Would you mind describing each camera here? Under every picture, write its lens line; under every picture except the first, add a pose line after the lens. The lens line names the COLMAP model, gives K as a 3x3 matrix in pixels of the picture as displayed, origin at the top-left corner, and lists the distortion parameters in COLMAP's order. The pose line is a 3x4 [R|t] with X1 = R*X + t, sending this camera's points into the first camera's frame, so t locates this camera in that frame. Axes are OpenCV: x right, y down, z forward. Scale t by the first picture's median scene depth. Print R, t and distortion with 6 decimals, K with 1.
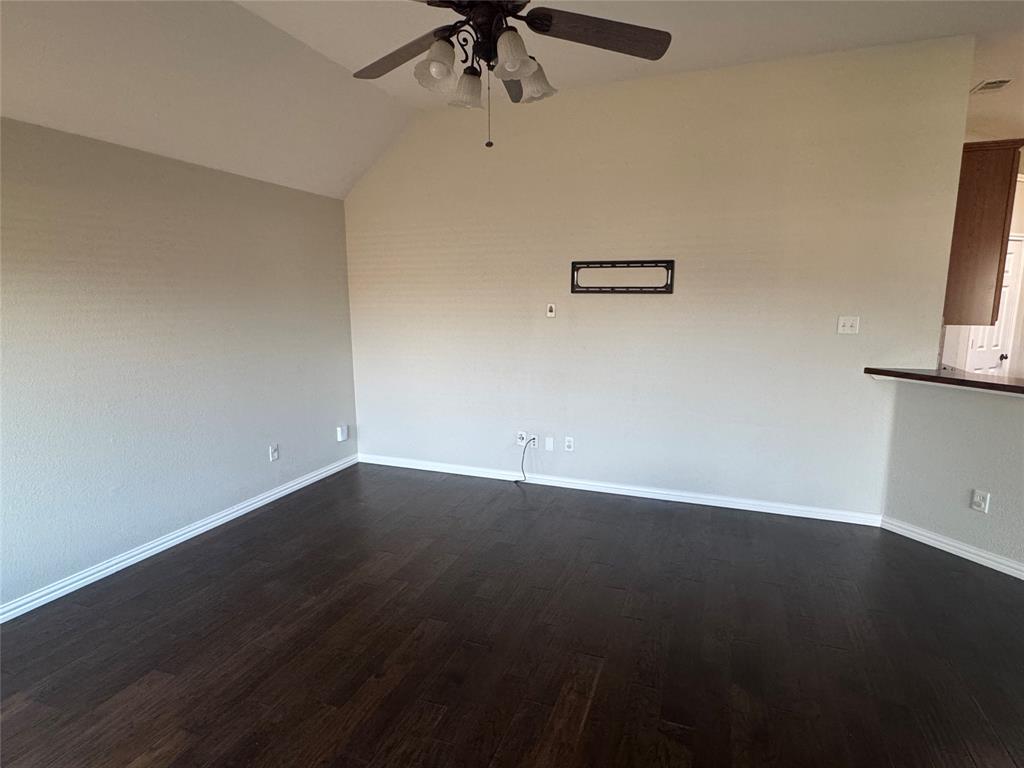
lens RADIAL K [[551.7, 0, 511.9], [0, 551.7, 388.9], [0, 0, 1]] dist [-0.013393, 0.006608]
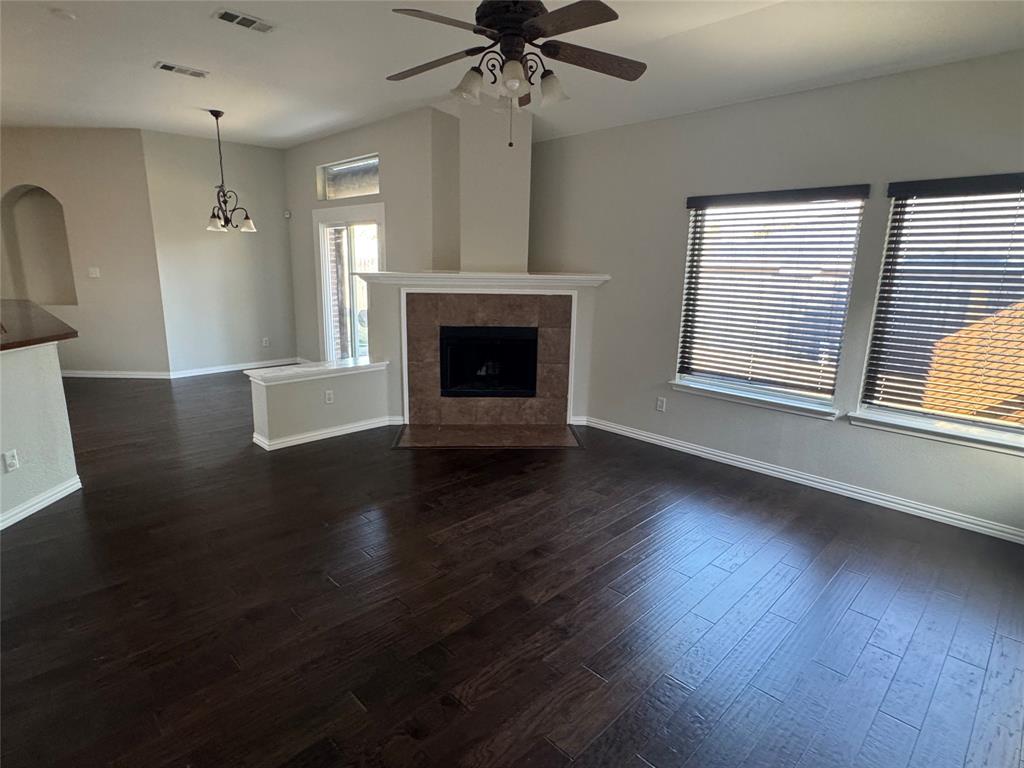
lens RADIAL K [[551.7, 0, 510.2], [0, 551.7, 383.5], [0, 0, 1]] dist [-0.013393, 0.006608]
pose [[-0.913900, -0.094914, 0.394687, -0.293214], [0.061249, 0.928910, 0.365206, -0.188736], [-0.401291, 0.357936, -0.843117, 1.107953]]
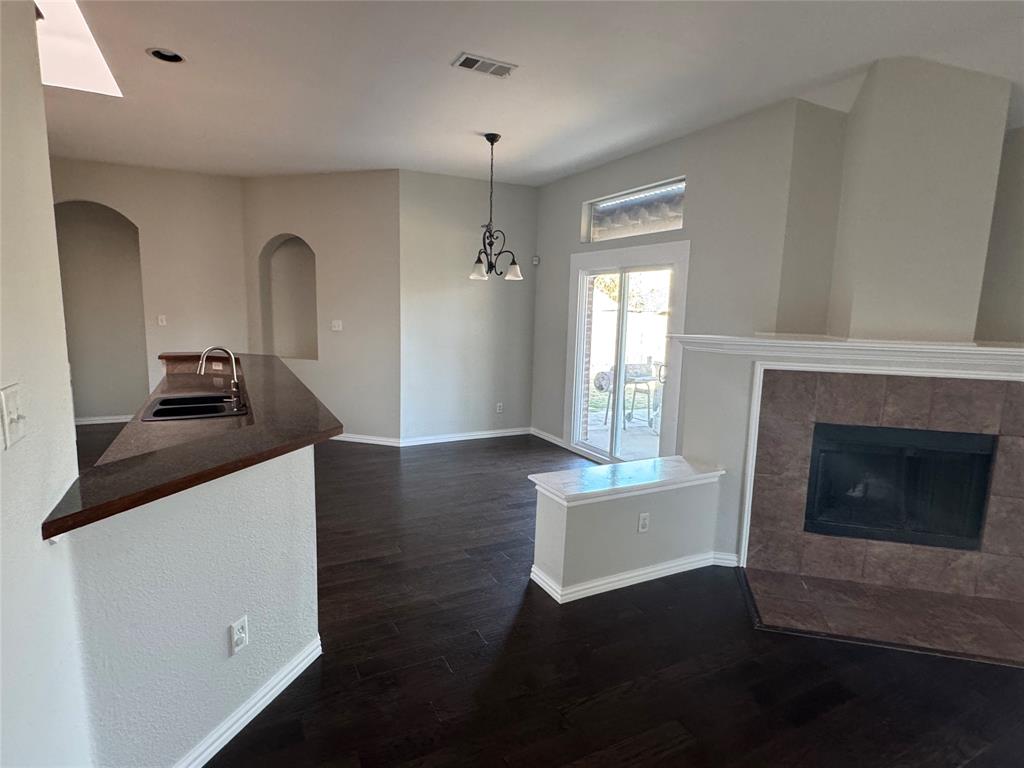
lens RADIAL K [[551.7, 0, 509.4], [0, 551.7, 381.7], [0, 0, 1]] dist [-0.013393, 0.006608]
pose [[-0.751324, -0.096953, 0.652773, 0.177297], [0.096940, 0.962205, 0.254487, -0.163400], [-0.652774, 0.254482, -0.713530, 0.908281]]
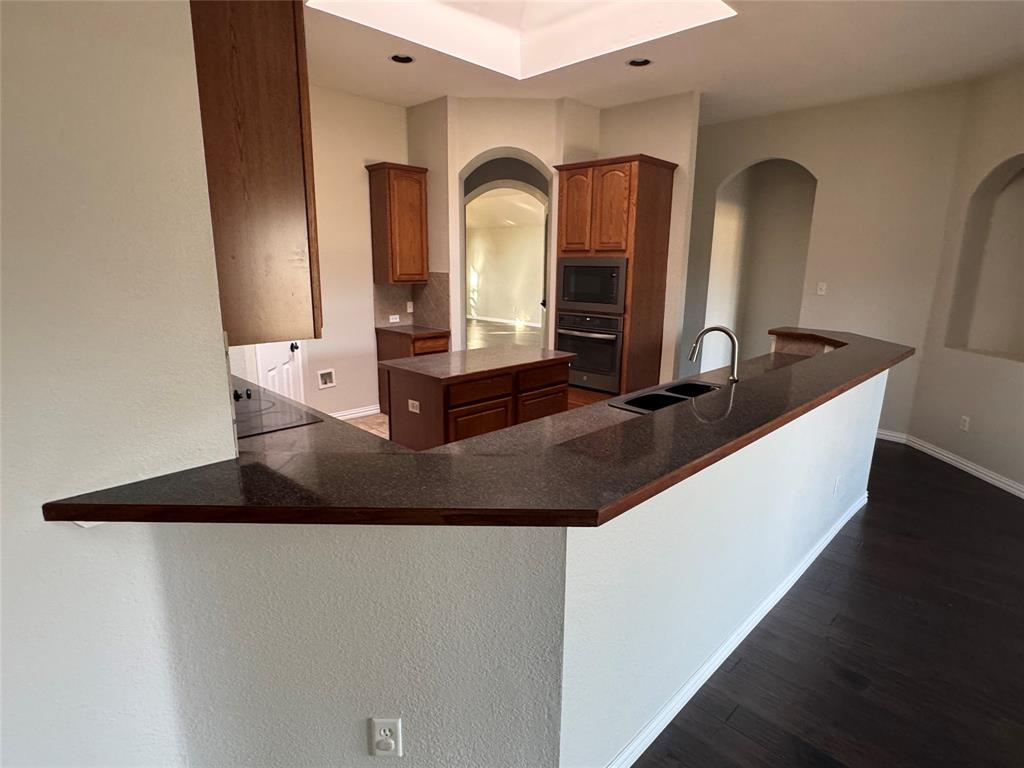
lens RADIAL K [[551.7, 0, 508.8], [0, 551.7, 380.9], [0, 0, 1]] dist [-0.013393, 0.006608]
pose [[0.402297, -0.184549, 0.896715, 0.420450], [0.140494, 0.980315, 0.138724, -0.101544], [-0.904665, 0.070175, 0.420306, 0.539553]]
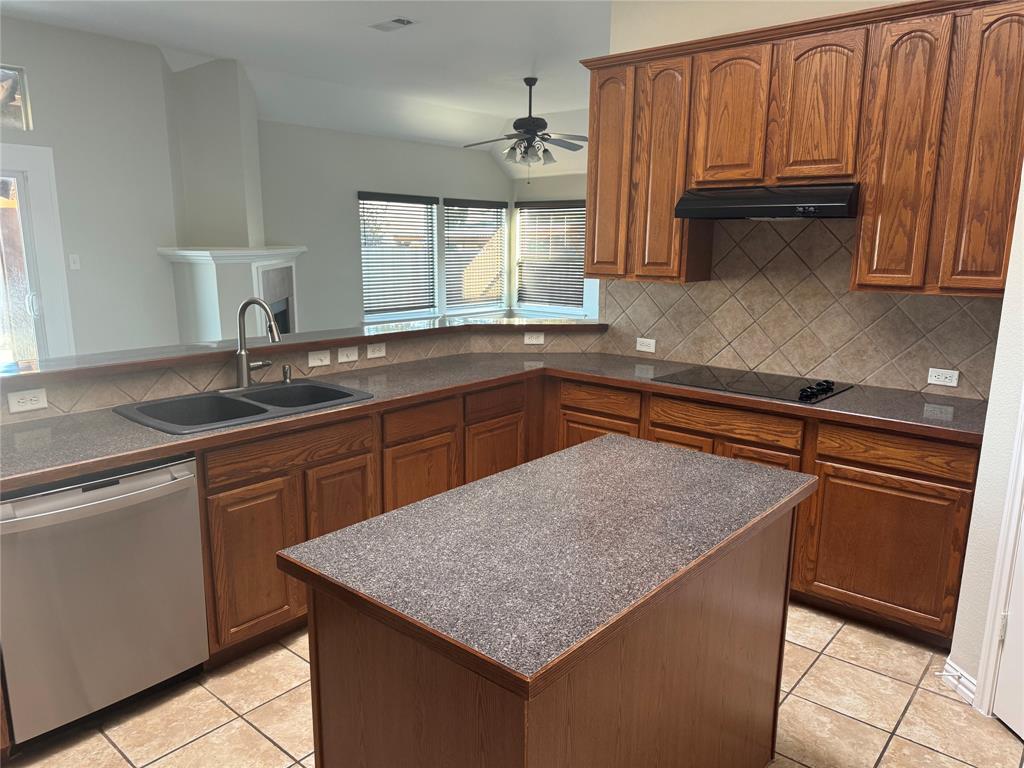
lens RADIAL K [[722.4, 0, 514.3], [0, 722.4, 393.4], [0, 0, 1]] dist [0.052624, -0.067680]
pose [[-0.326494, 0.198566, -0.924107, 1.671317], [-0.168560, 0.949781, 0.263636, -0.186579], [0.930048, 0.241843, -0.276628, 1.050591]]
